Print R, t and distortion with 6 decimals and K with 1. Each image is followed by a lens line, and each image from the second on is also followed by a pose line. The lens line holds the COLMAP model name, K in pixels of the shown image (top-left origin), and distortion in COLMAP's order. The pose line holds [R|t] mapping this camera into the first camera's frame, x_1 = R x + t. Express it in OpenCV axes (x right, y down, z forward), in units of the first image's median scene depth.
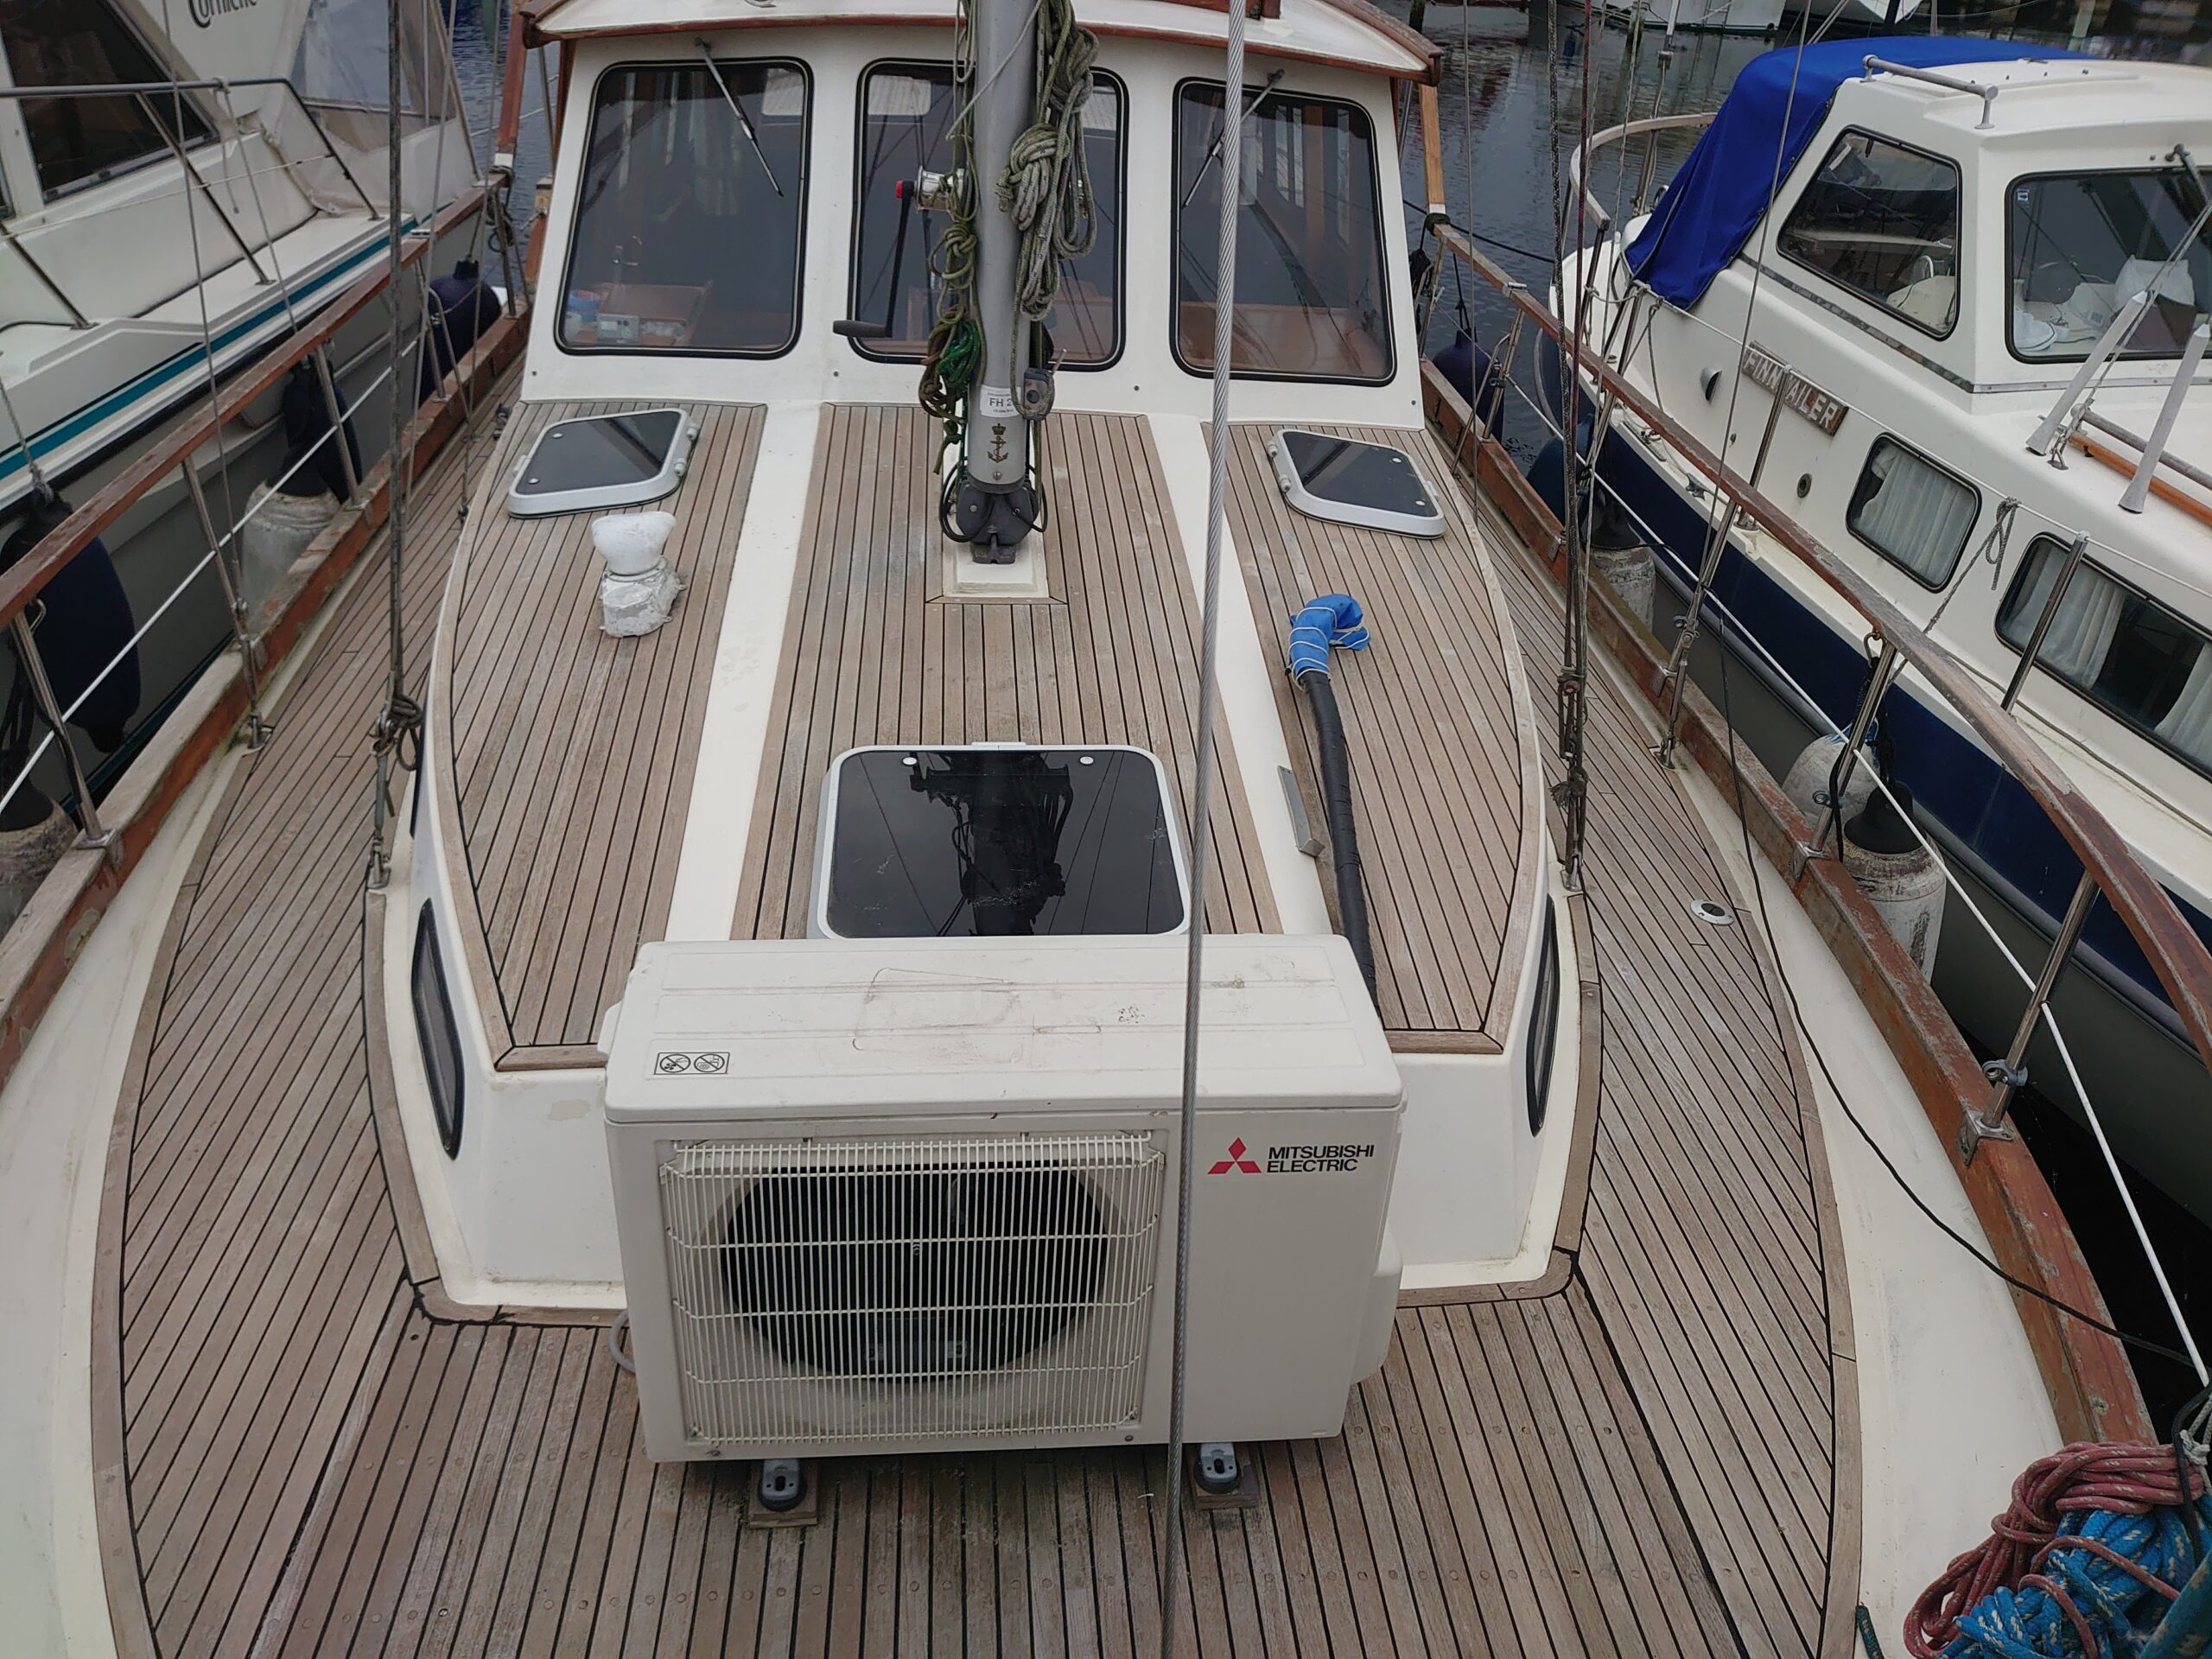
lens RADIAL K [[1650.9, 0, 1120.2], [0, 1650.9, 791.4], [0, 0, 1]] dist [-0.046259, 0.239546]
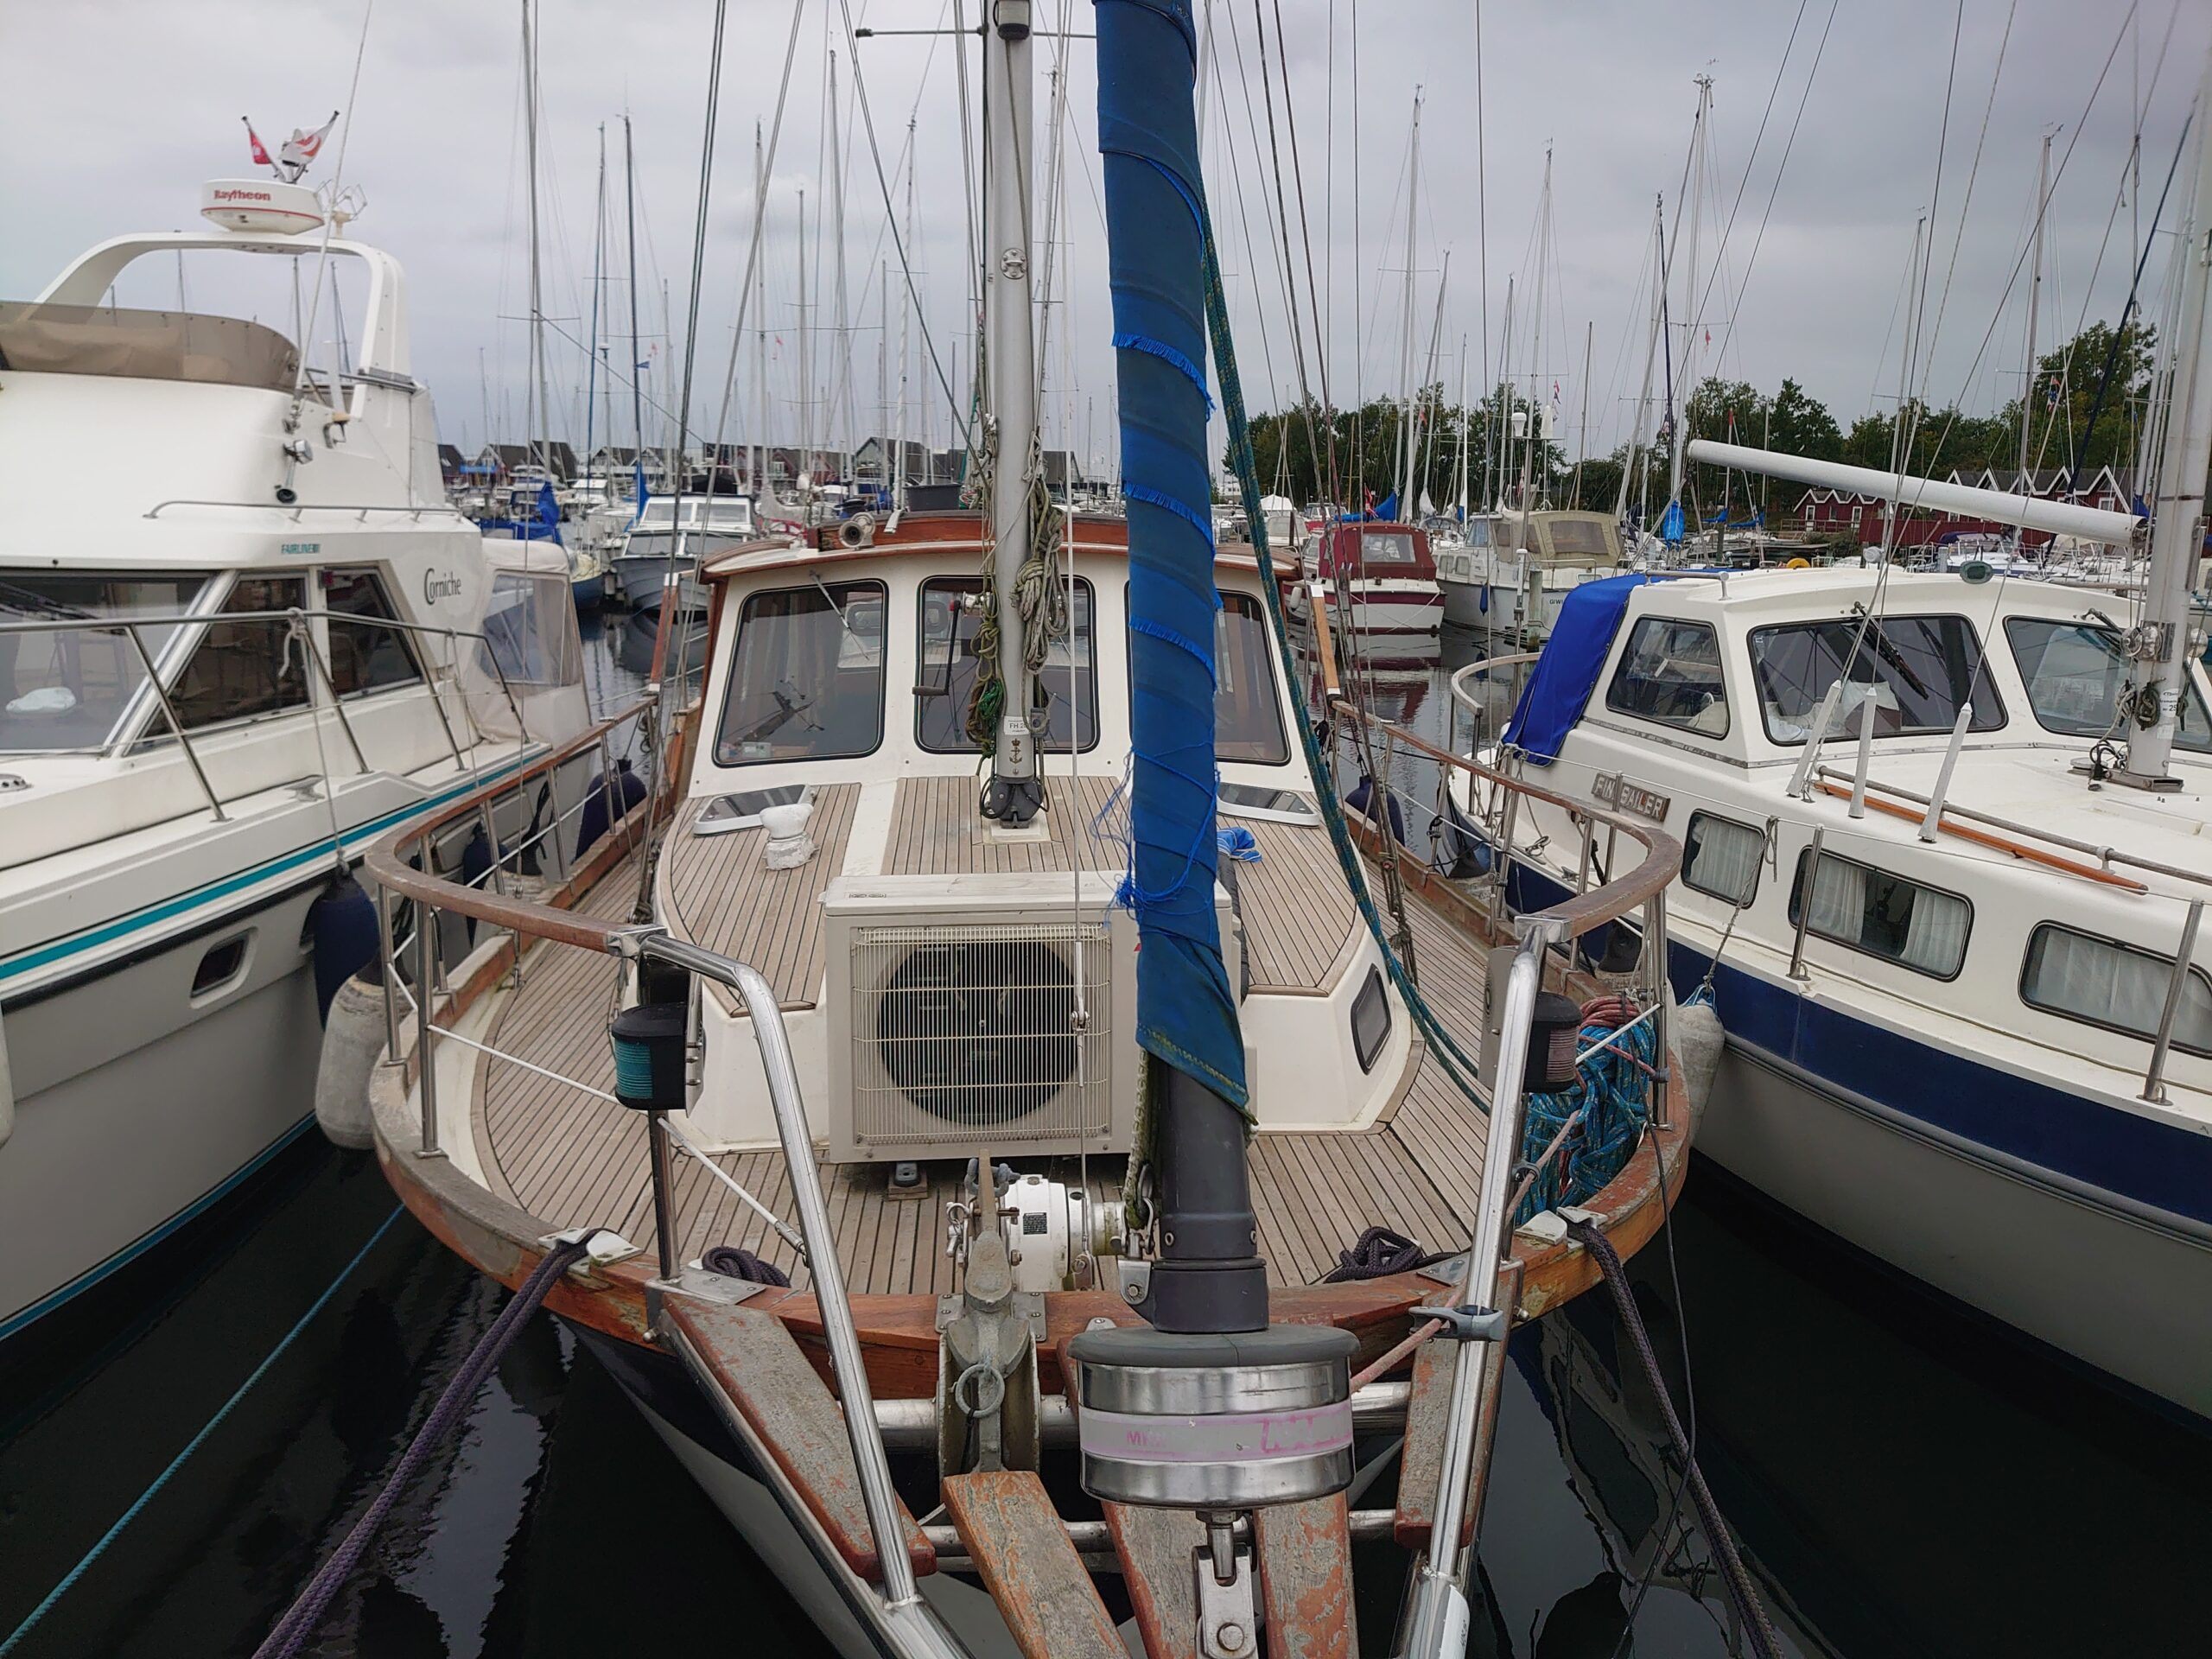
lens RADIAL K [[1655.8, 0, 1071.6], [0, 1655.8, 831.0], [0, 0, 1]] dist [0.327212, -0.000064]
pose [[0.997776, -0.057099, -0.034394, 0.030604], [0.041191, 0.933825, -0.355352, 0.427354], [0.052408, 0.353145, 0.934100, -0.466624]]
